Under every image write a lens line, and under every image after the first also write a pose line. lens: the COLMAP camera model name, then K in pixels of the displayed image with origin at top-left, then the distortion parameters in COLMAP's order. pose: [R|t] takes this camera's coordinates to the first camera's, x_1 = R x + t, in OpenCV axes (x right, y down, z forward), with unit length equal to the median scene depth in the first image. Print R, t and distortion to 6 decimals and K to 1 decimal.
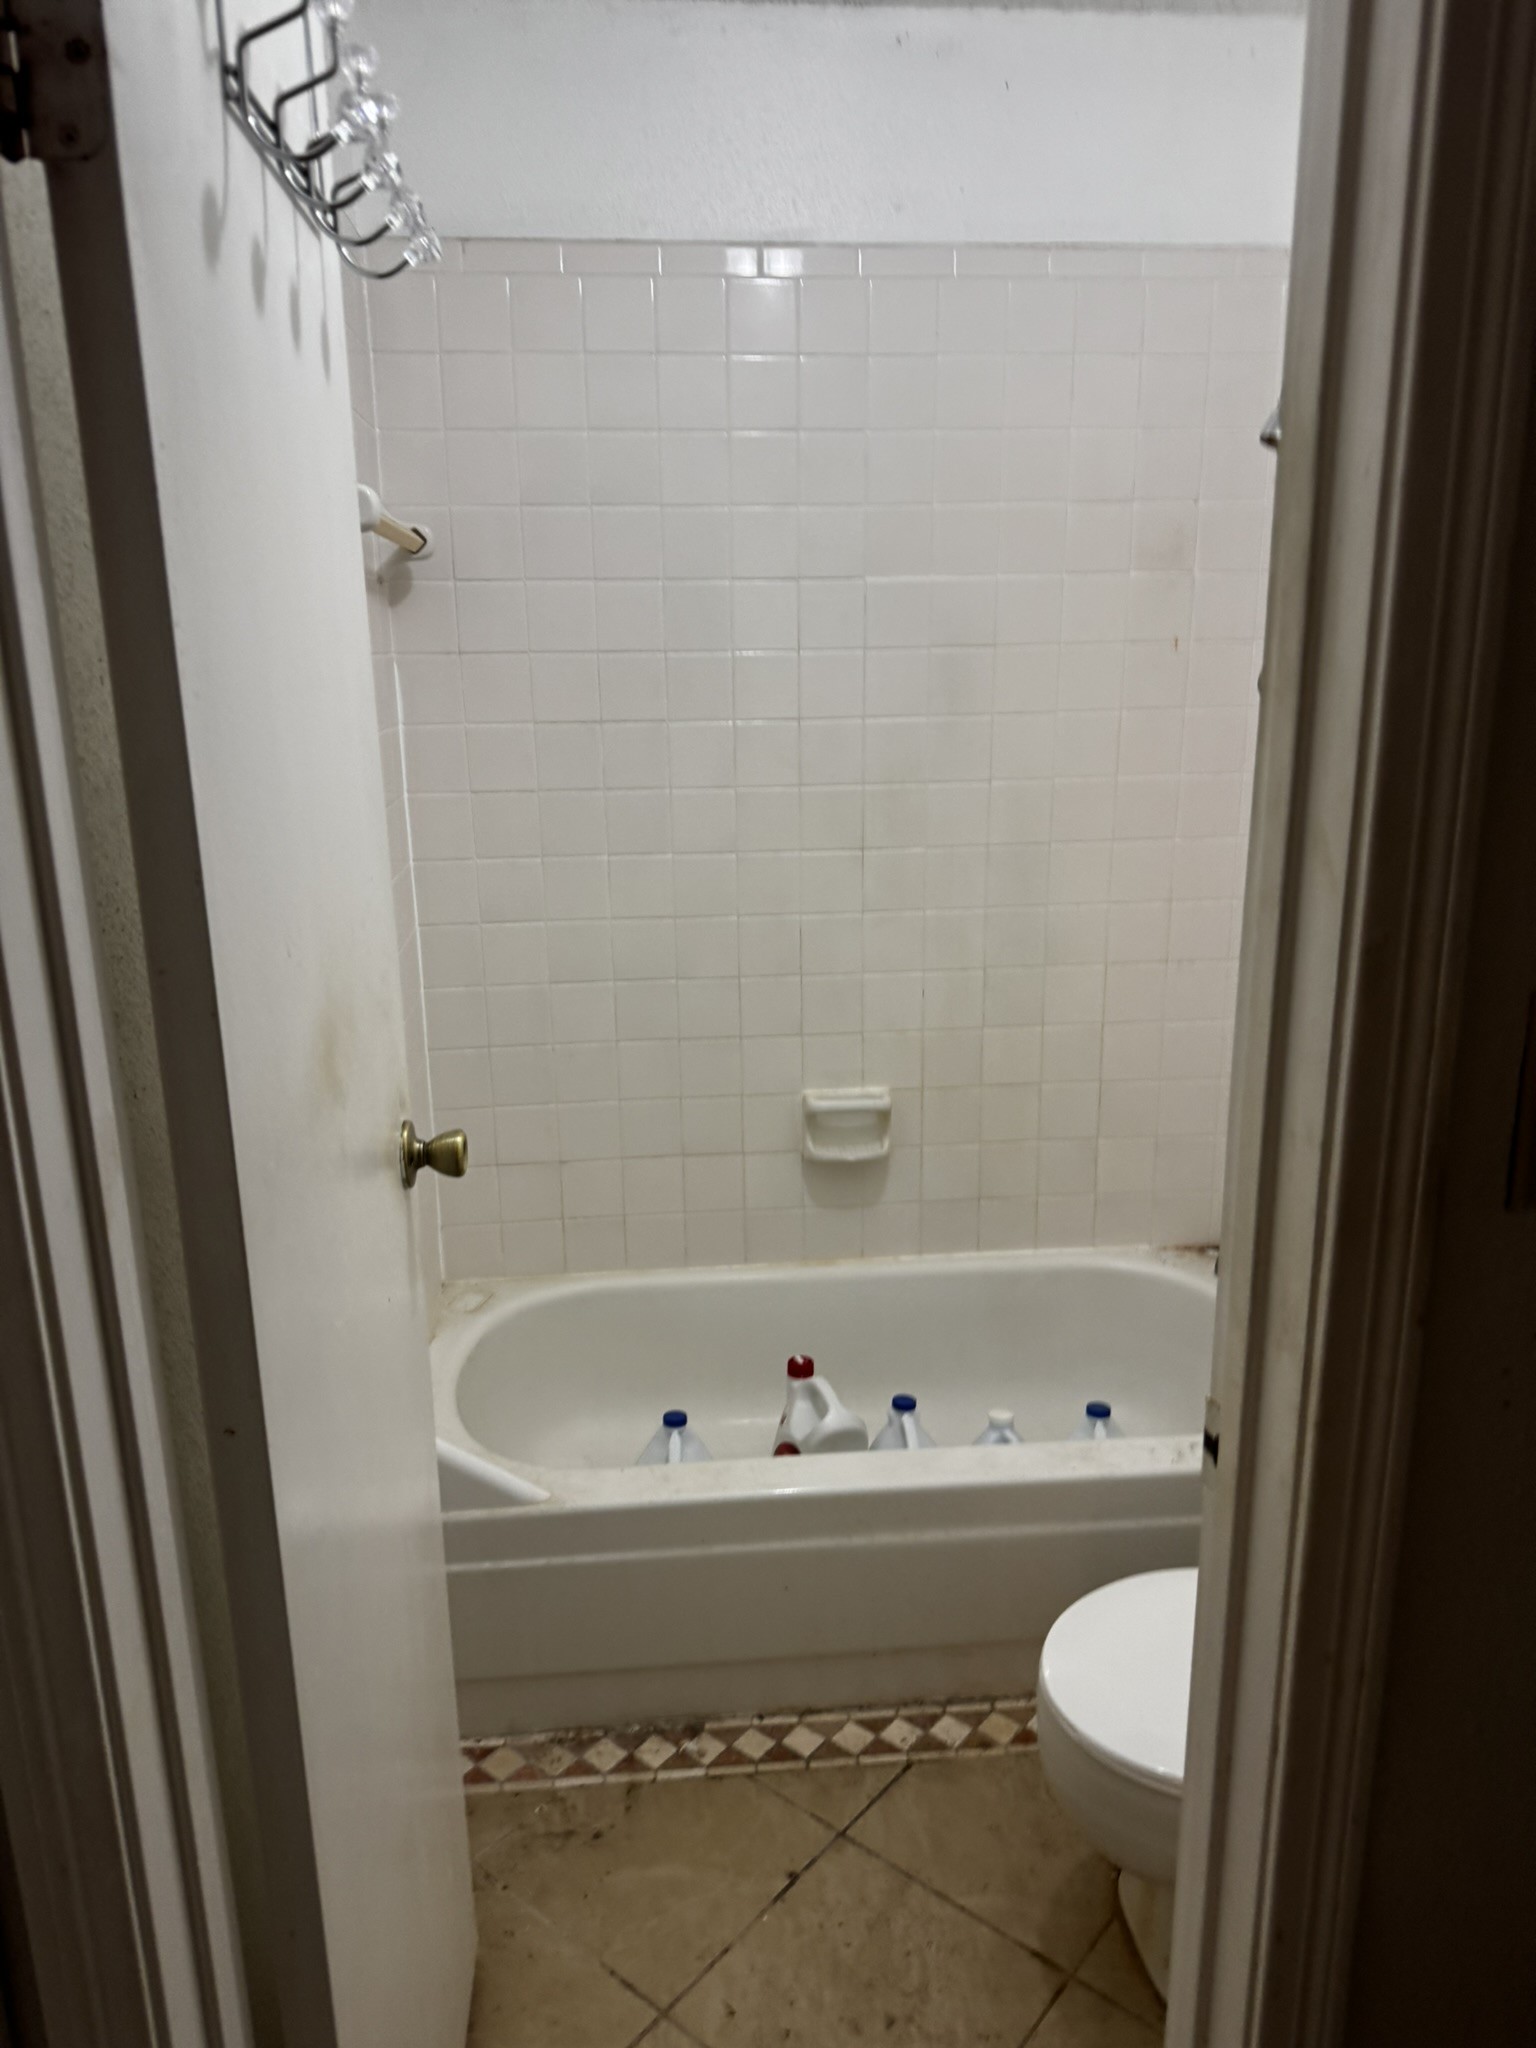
lens RADIAL K [[1446.0, 0, 771.0], [0, 1446.0, 1025.8], [0, 0, 1]] dist [0.031127, -0.040660]
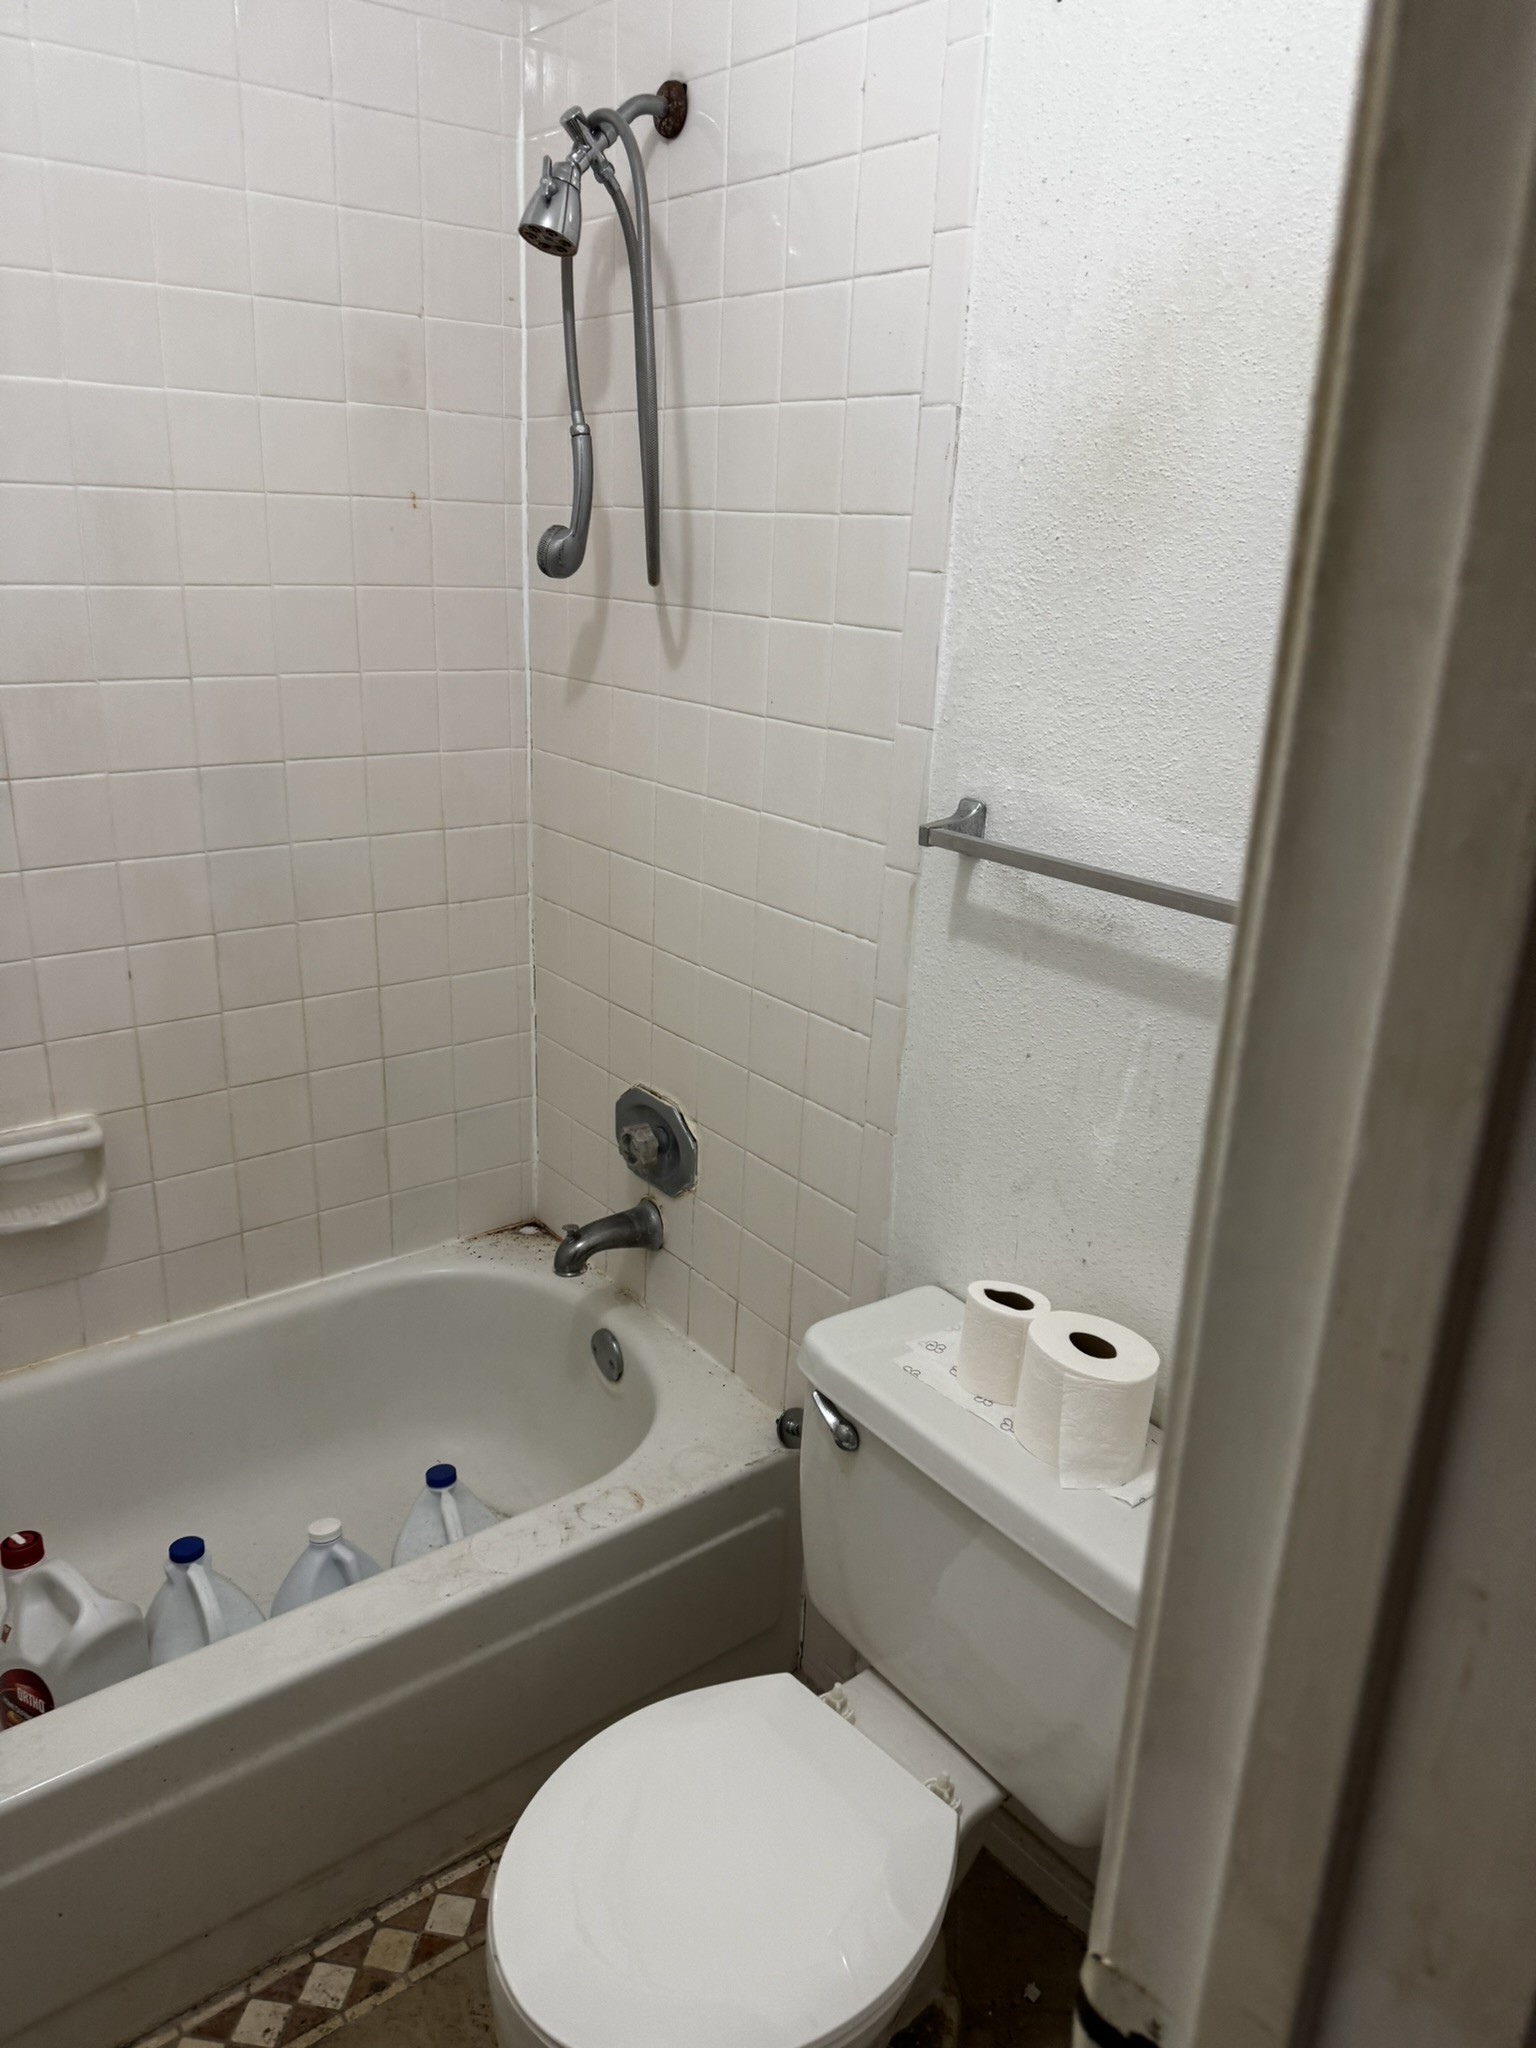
lens RADIAL K [[1446.0, 0, 719.9], [0, 1446.0, 974.2], [0, 0, 1]] dist [0.031127, -0.040660]
pose [[0.850181, -0.132255, 0.509609, -0.012996], [0.099534, 0.990855, 0.091096, -0.060551], [-0.516997, -0.026724, 0.855570, 0.232643]]
